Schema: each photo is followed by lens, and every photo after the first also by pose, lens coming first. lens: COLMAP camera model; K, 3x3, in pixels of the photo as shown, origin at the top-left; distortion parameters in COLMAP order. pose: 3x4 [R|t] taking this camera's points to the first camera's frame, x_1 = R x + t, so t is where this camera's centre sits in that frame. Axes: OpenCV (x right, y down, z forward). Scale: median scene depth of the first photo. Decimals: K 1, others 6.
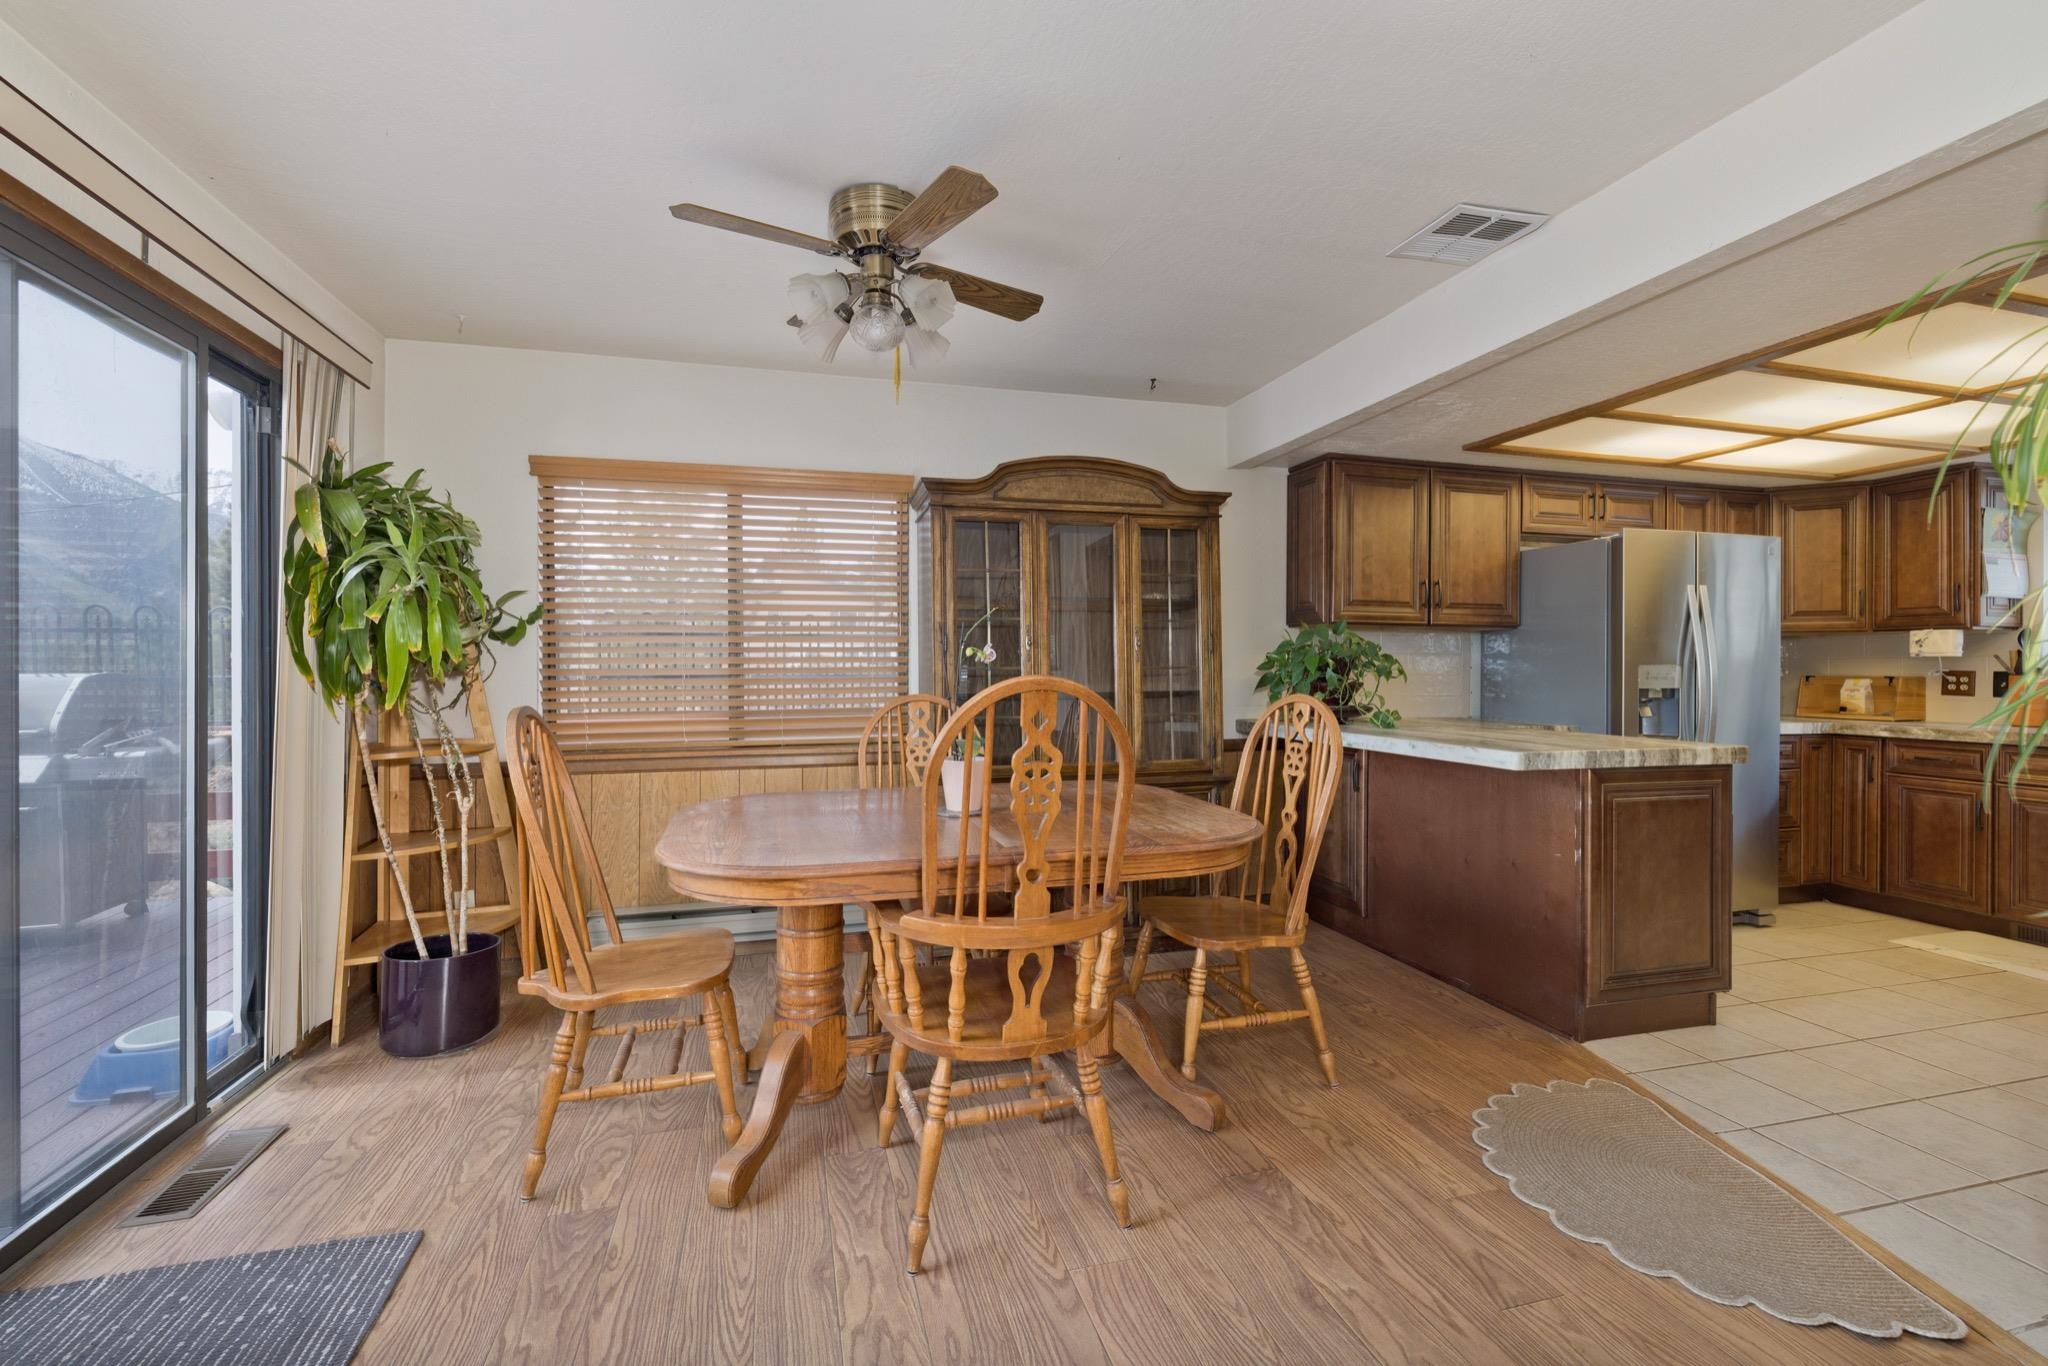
lens RADIAL K [[862.0, 0, 1017.0], [0, 862.0, 668.6], [0, 0, 1]] dist [0.002232, -0.000199]
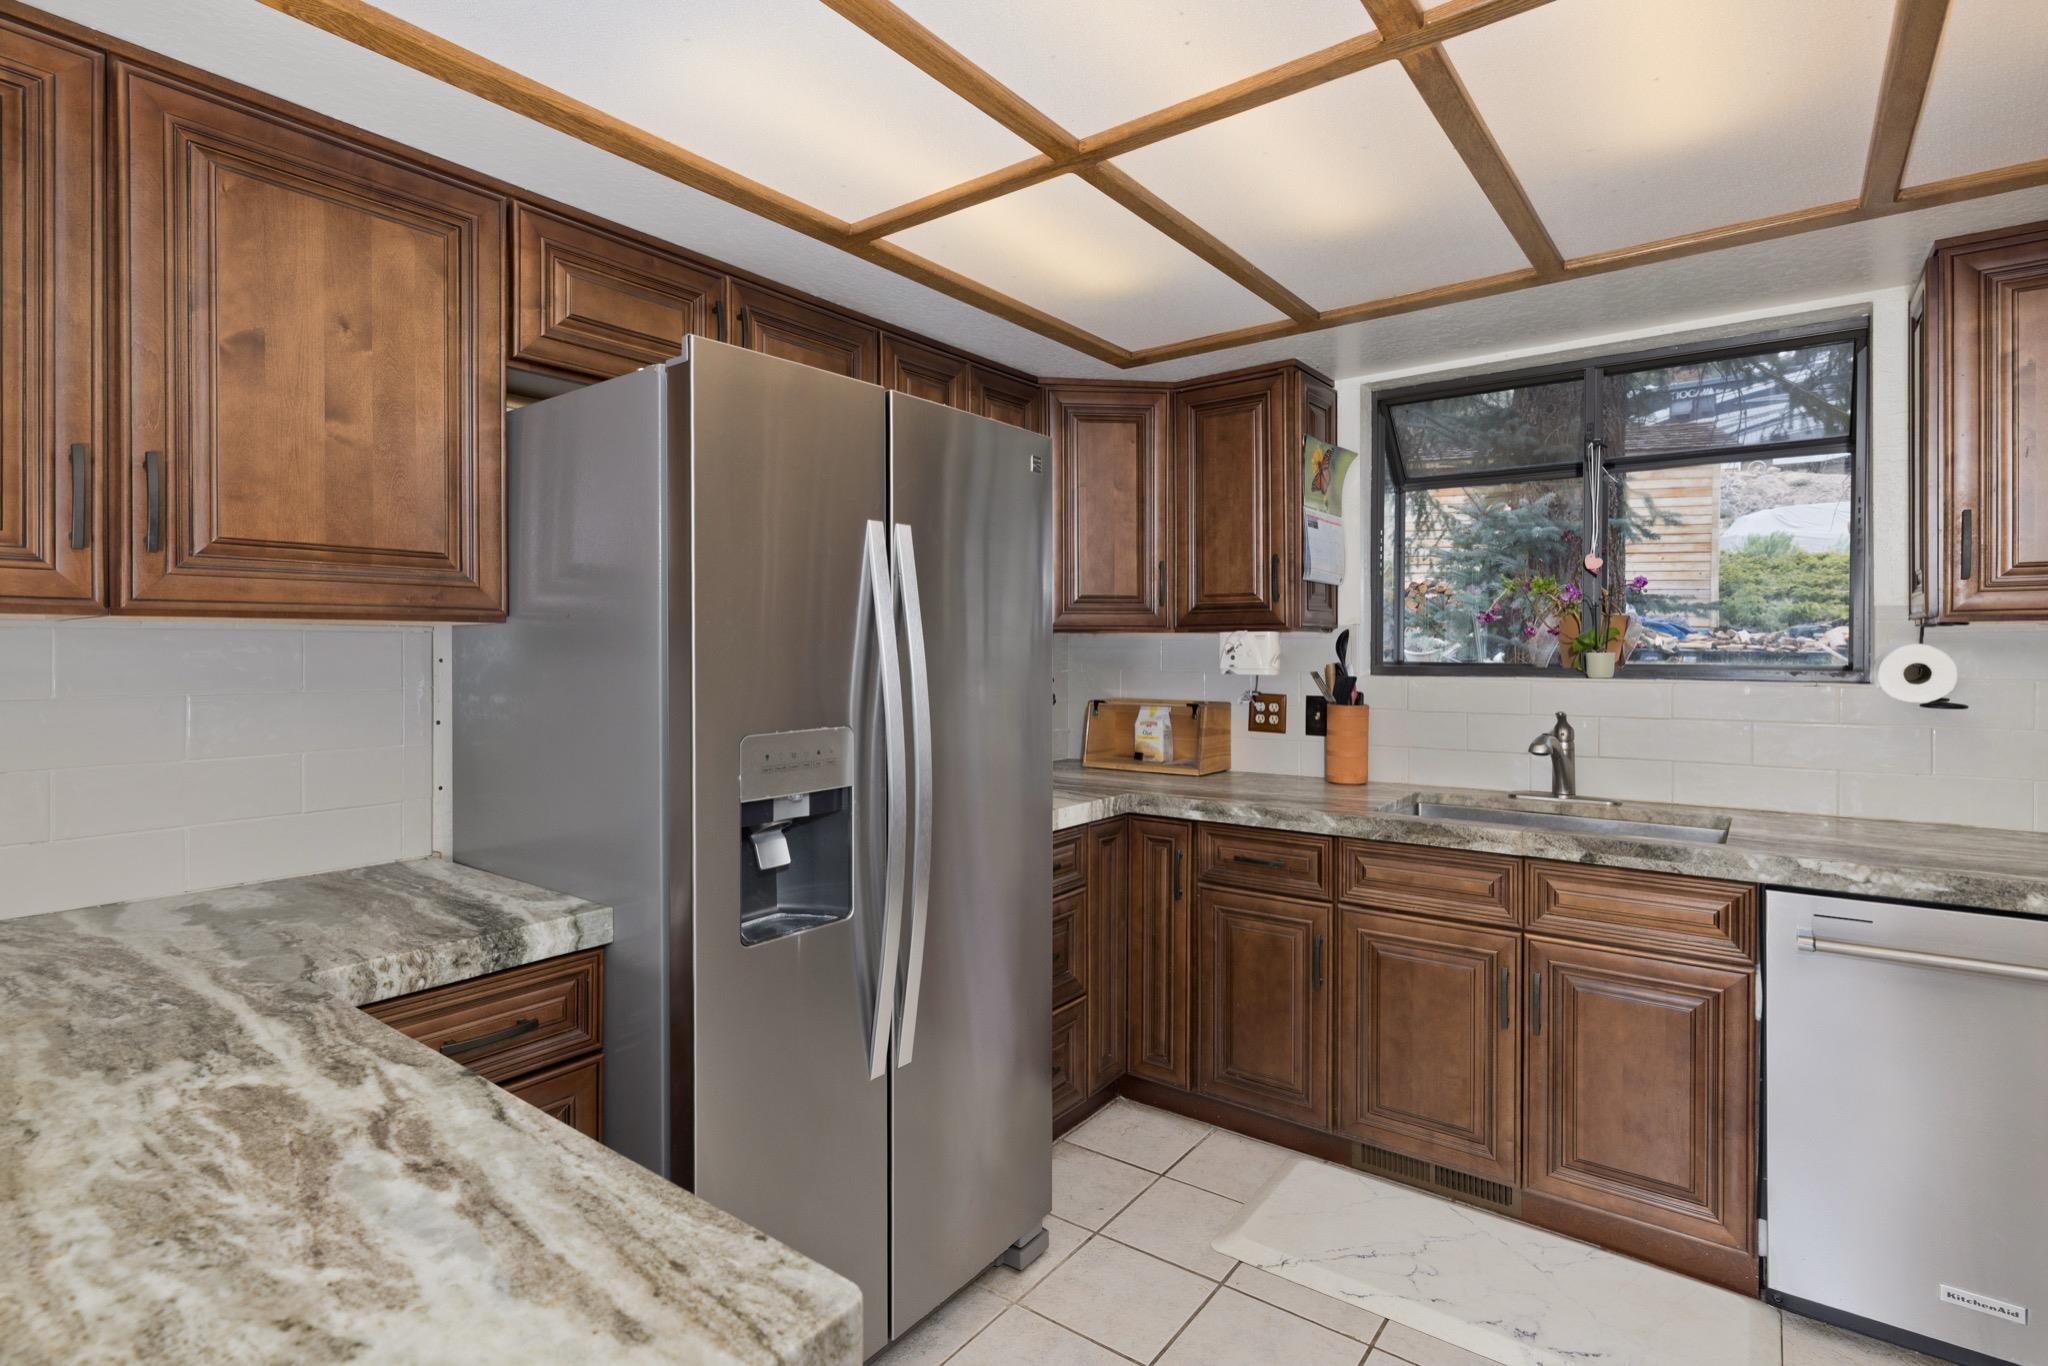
lens RADIAL K [[999.0, 0, 1015.6], [0, 999.0, 653.0], [0, 0, 1]] dist [0.001715, 0.000026]
pose [[0.788787, -0.008878, 0.614602, 0.490163], [0.004118, 0.999950, 0.009160, -0.036430], [-0.614652, -0.004694, 0.788784, 0.535689]]
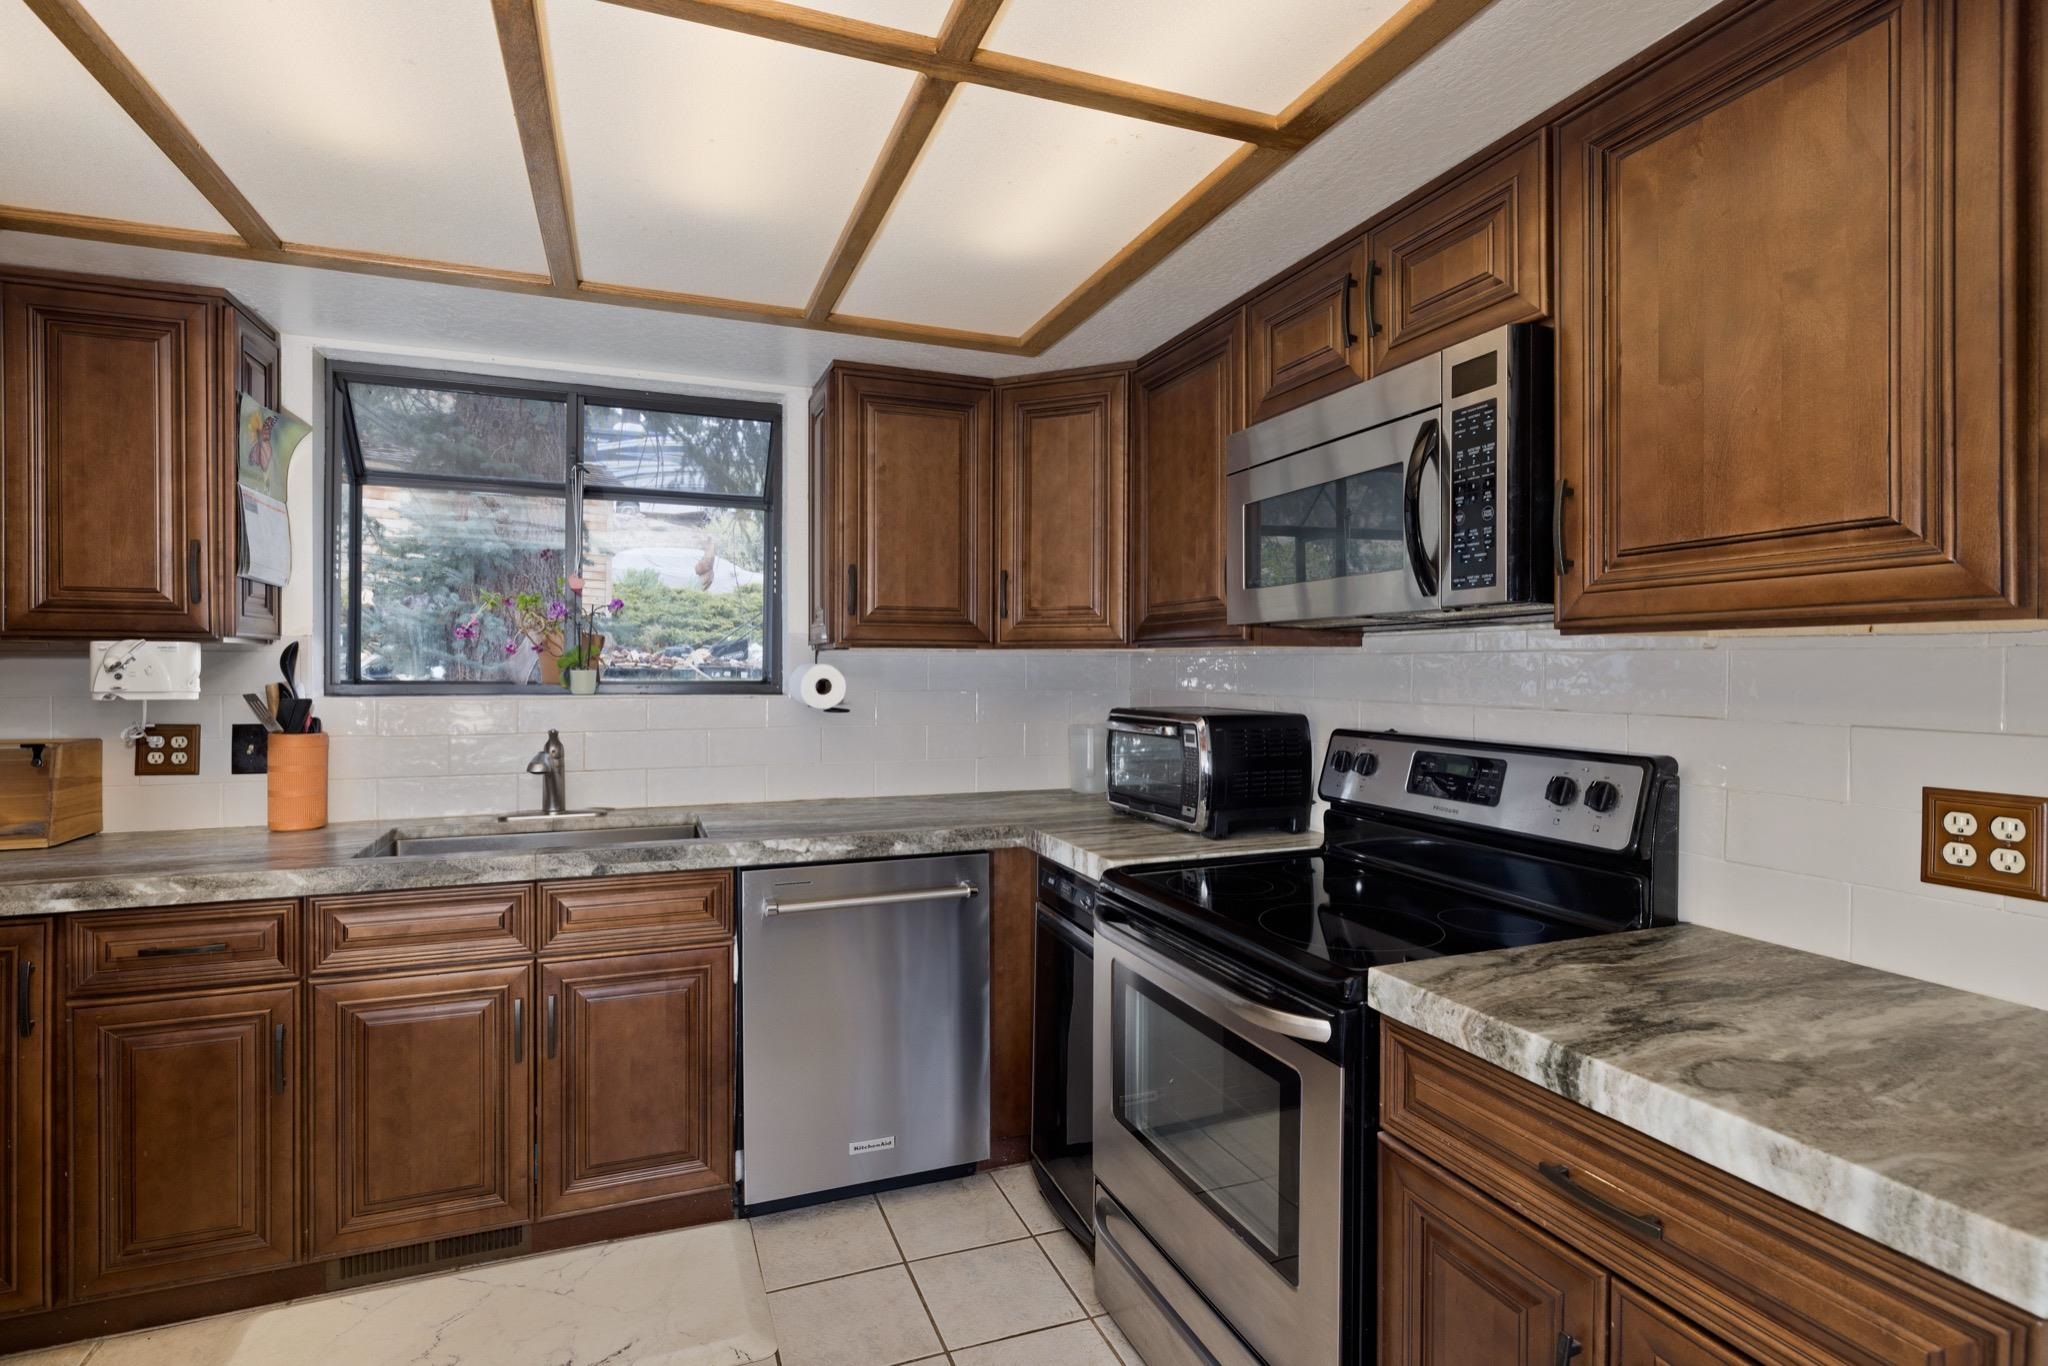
lens RADIAL K [[984.6, 0, 1015.4], [0, 984.6, 676.5], [0, 0, 1]] dist [-0.002683, 0.000592]
pose [[-0.108057, -0.015449, 0.994025, 0.498051], [-0.007239, 0.999865, 0.014753, -0.036776], [-0.994118, -0.005601, -0.108154, 0.597628]]
